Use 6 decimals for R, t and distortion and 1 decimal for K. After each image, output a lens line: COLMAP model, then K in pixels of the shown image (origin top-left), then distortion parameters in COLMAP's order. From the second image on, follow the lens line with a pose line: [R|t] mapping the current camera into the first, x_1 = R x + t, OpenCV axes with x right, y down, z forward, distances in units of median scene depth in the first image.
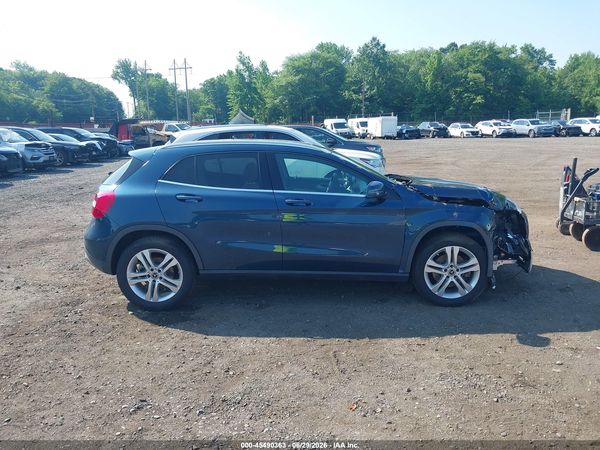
lens RADIAL K [[474.6, 0, 303.2], [0, 474.6, 233.7], [0, 0, 1]] dist [0.001987, -0.000261]
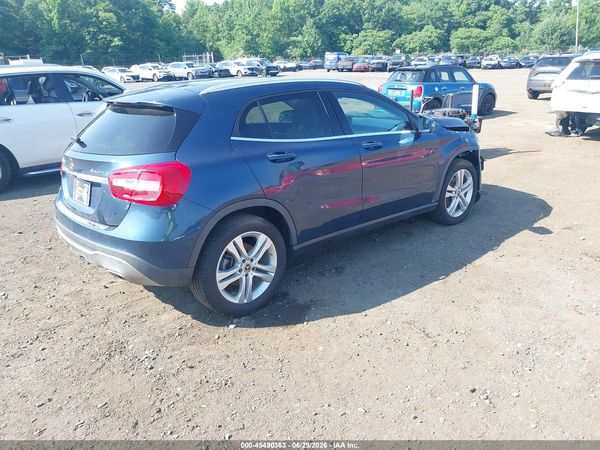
lens RADIAL K [[474.6, 0, 303.2], [0, 474.6, 233.7], [0, 0, 1]] dist [0.001987, -0.000261]
pose [[0.748510, -0.228465, 0.622525, -0.056826], [0.160106, 0.973266, 0.164679, -0.005886], [-0.643505, -0.023594, 0.765078, 0.030578]]
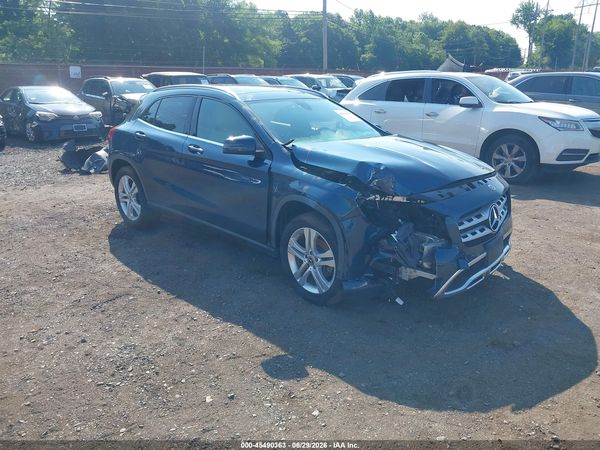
lens RADIAL K [[474.6, 0, 303.2], [0, 474.6, 233.7], [0, 0, 1]] dist [0.001987, -0.000261]
pose [[0.710313, 0.226959, -0.666292, 0.068469], [-0.159703, 0.973869, 0.161474, -0.007385], [0.685529, -0.008289, 0.727998, 0.034277]]
